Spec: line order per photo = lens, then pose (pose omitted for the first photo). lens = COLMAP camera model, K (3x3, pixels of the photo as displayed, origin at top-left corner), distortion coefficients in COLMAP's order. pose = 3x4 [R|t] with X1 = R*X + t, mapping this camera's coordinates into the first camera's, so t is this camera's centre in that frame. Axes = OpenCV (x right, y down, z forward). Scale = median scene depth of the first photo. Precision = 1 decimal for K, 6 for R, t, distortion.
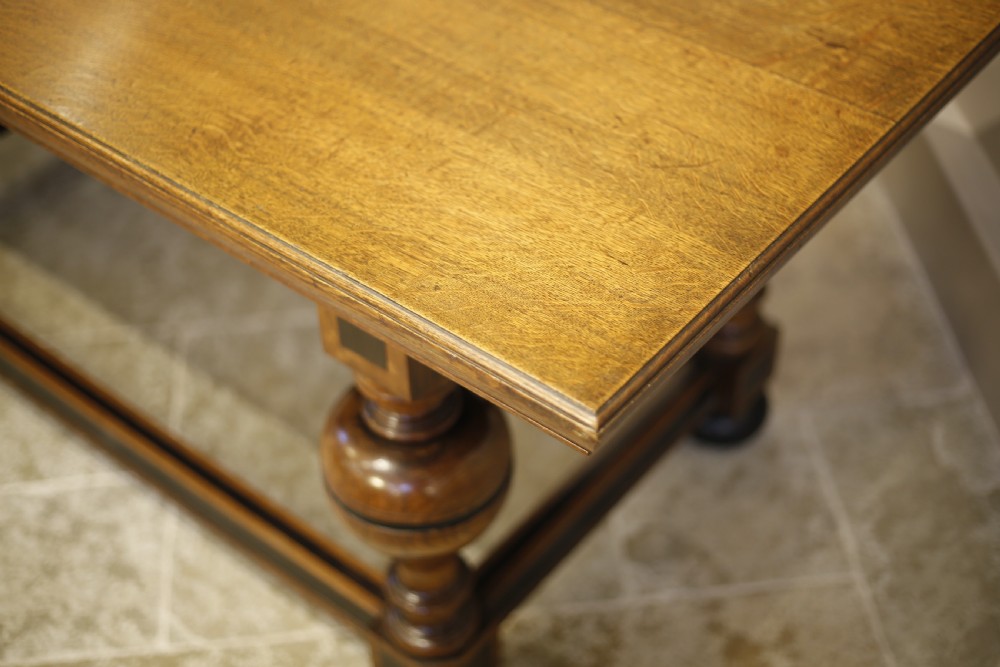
lens RADIAL K [[1498.3, 0, 495.8], [0, 1498.3, 337.1], [0, 0, 1]] dist [-0.125853, 0.000000]
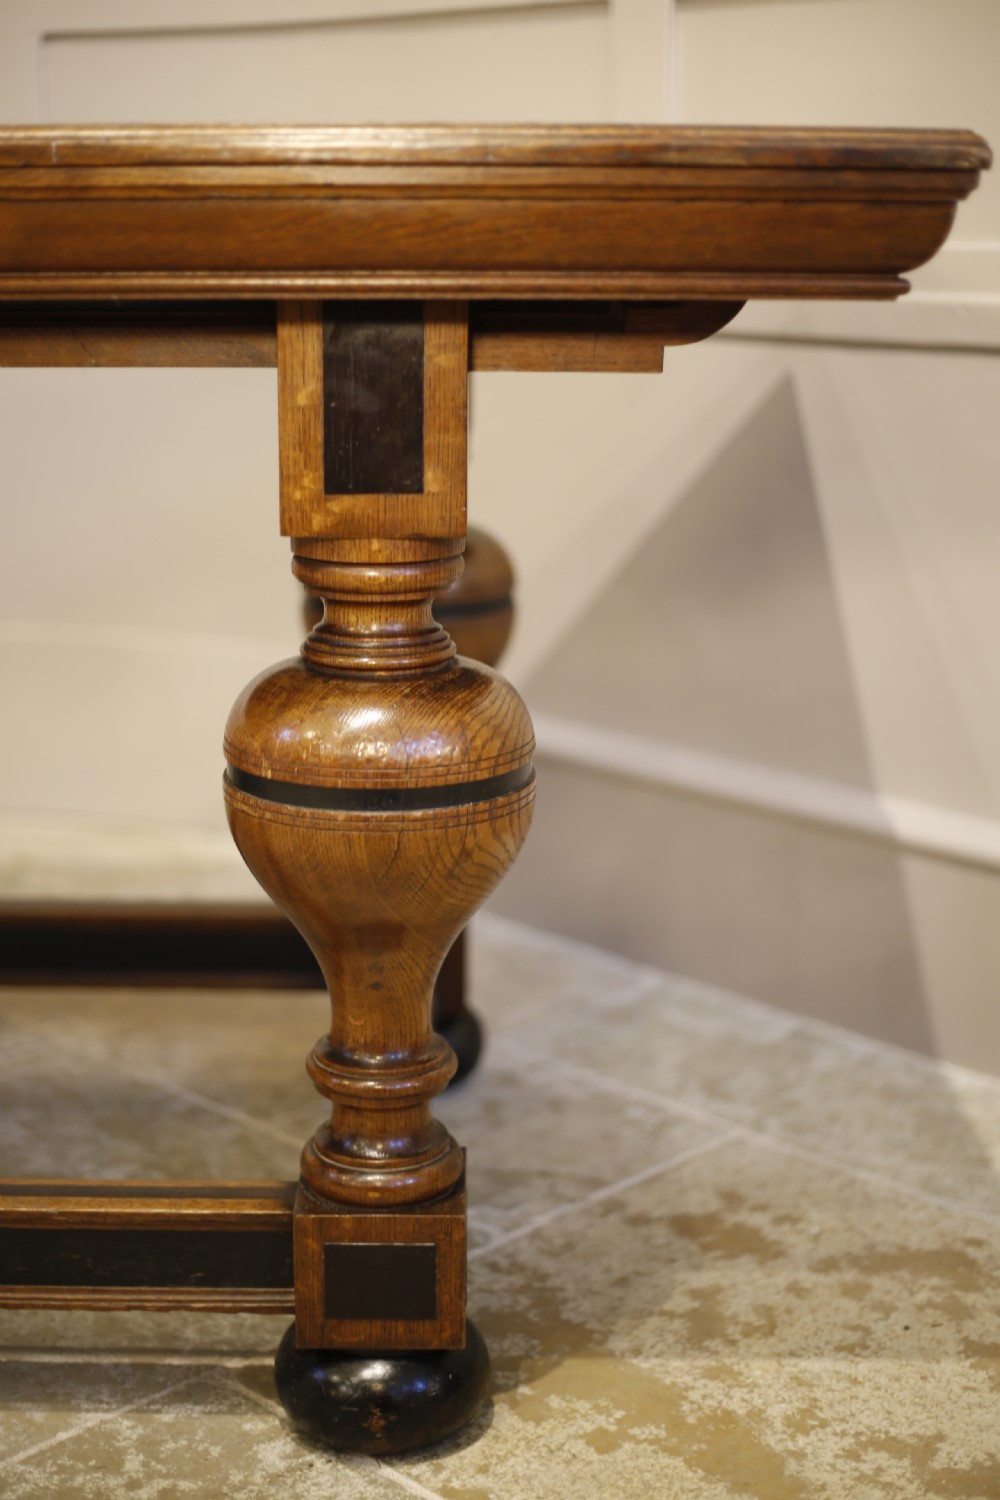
lens RADIAL K [[2247.5, 0, 502.5], [0, 2247.5, 748.9], [0, 0, 1]] dist [-0.125853, 0.000000]
pose [[0.780281, -0.160800, 0.604405, -0.430065], [0.430130, 0.839526, -0.331940, 0.309006], [-0.454038, 0.518979, 0.724231, 0.225424]]
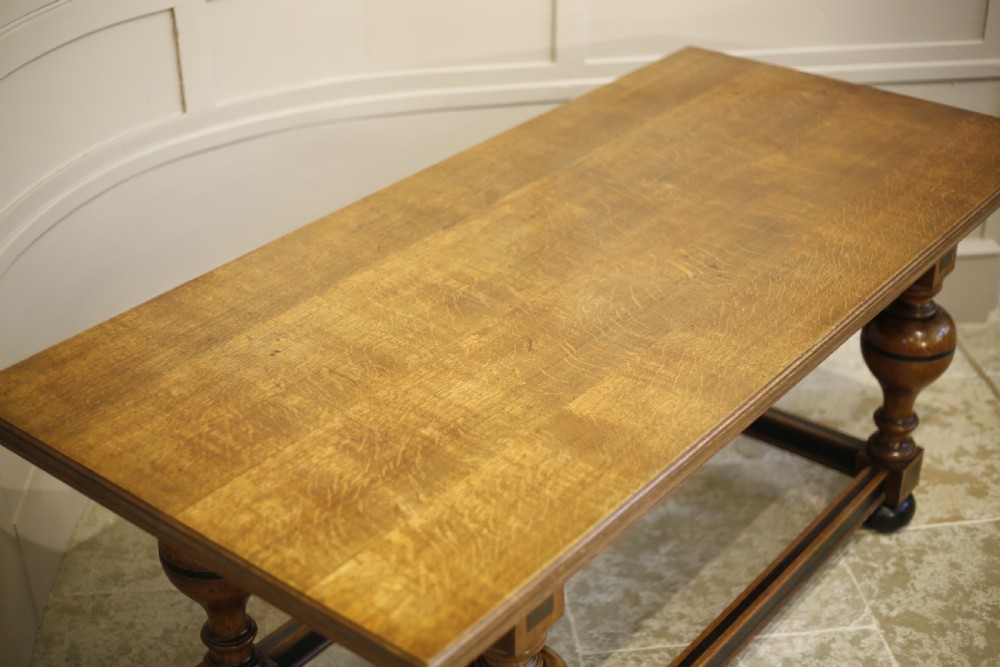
lens RADIAL K [[1498.3, 0, 500.7], [0, 1498.3, 325.6], [0, 0, 1]] dist [-0.125853, 0.000000]
pose [[-0.007903, -0.503787, 0.863792, -1.360480], [0.679795, 0.630803, 0.374121, -0.817784], [-0.733360, 0.590158, 0.337487, 0.543933]]
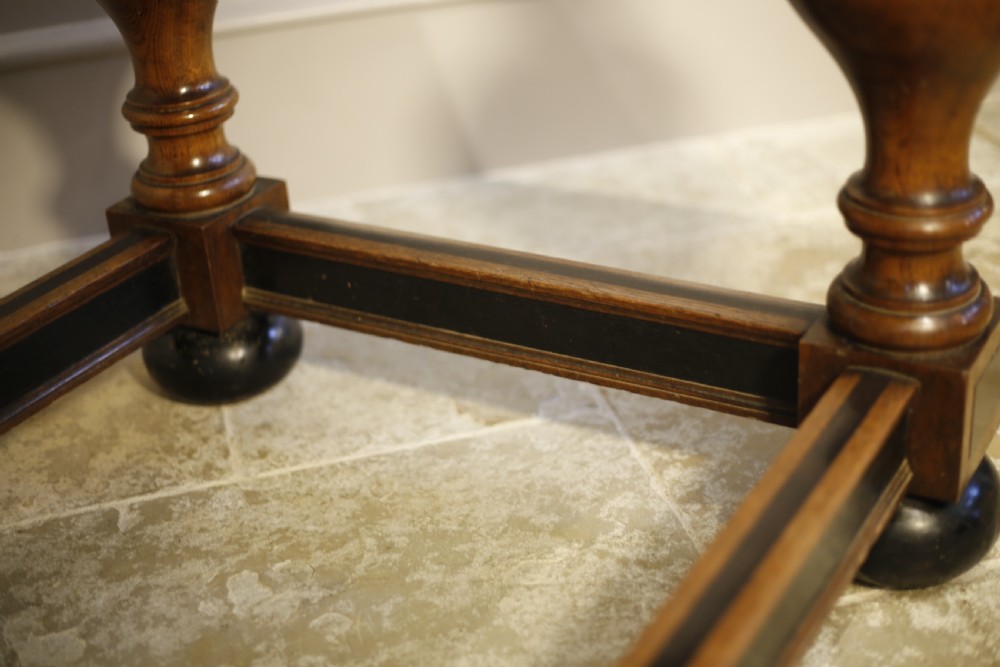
lens RADIAL K [[1498.3, 0, 507.6], [0, 1498.3, 332.3], [0, 0, 1]] dist [-0.125853, 0.000000]
pose [[-0.130740, -0.458988, 0.878770, -0.447454], [0.724444, 0.560885, 0.400735, -0.124740], [-0.676822, 0.689012, 0.259181, 0.824623]]
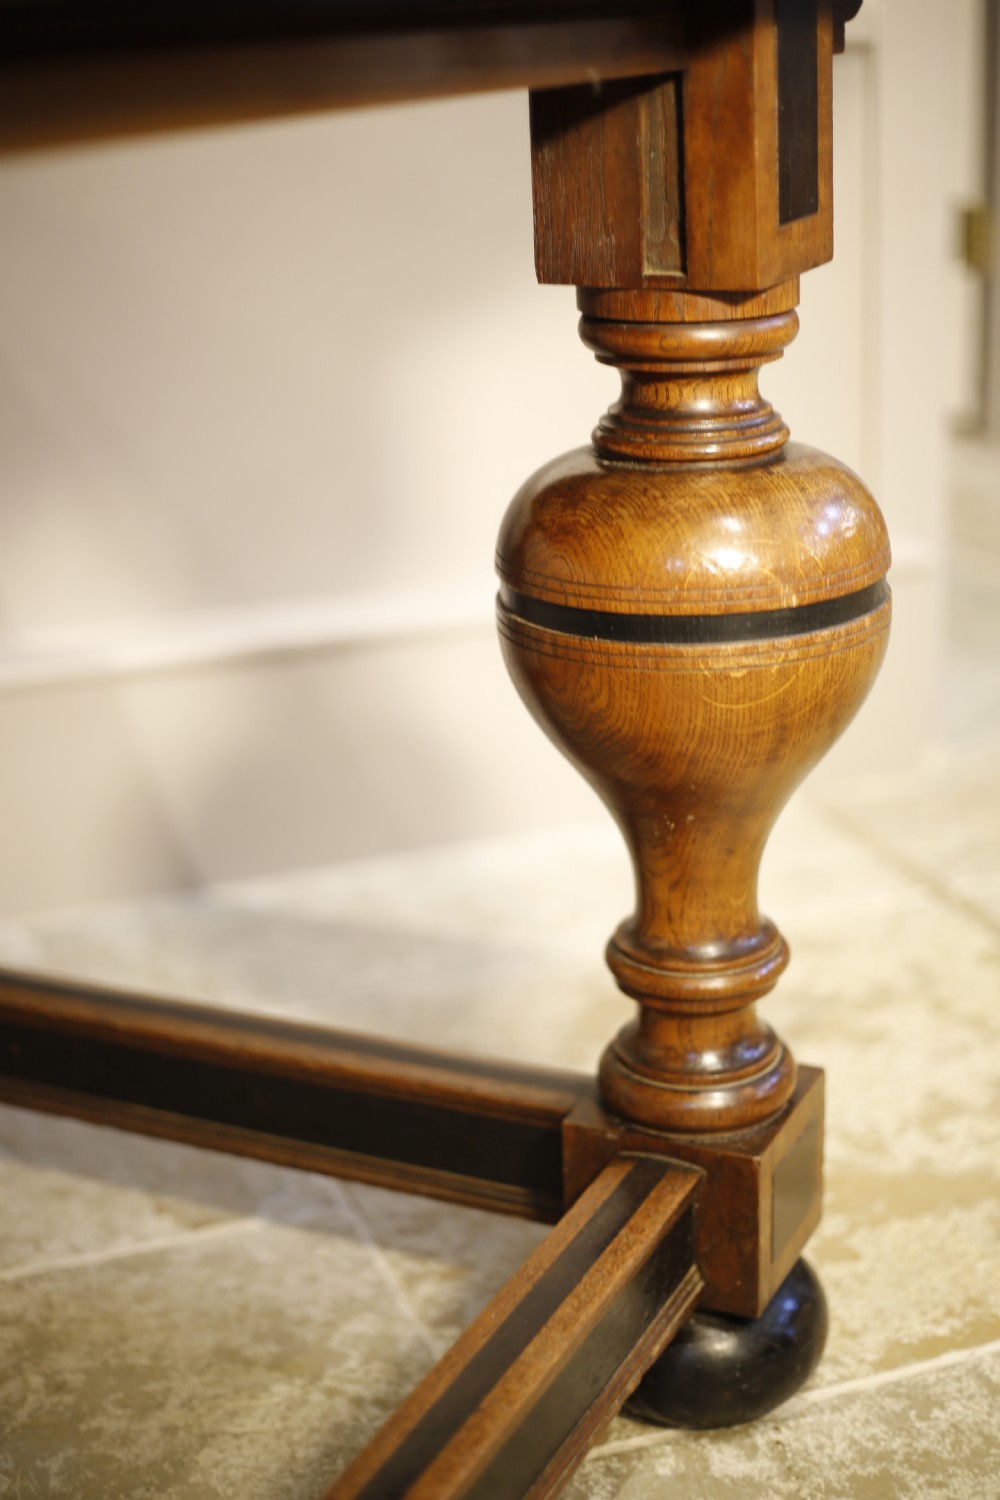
lens RADIAL K [[2247.5, 0, 503.4], [0, 2247.5, 752.8], [0, 0, 1]] dist [-0.125853, 0.000000]
pose [[-0.220546, -0.323798, 0.920062, -0.550156], [0.686476, 0.618576, 0.382250, -0.160735], [-0.692900, 0.715904, 0.085855, 0.777236]]
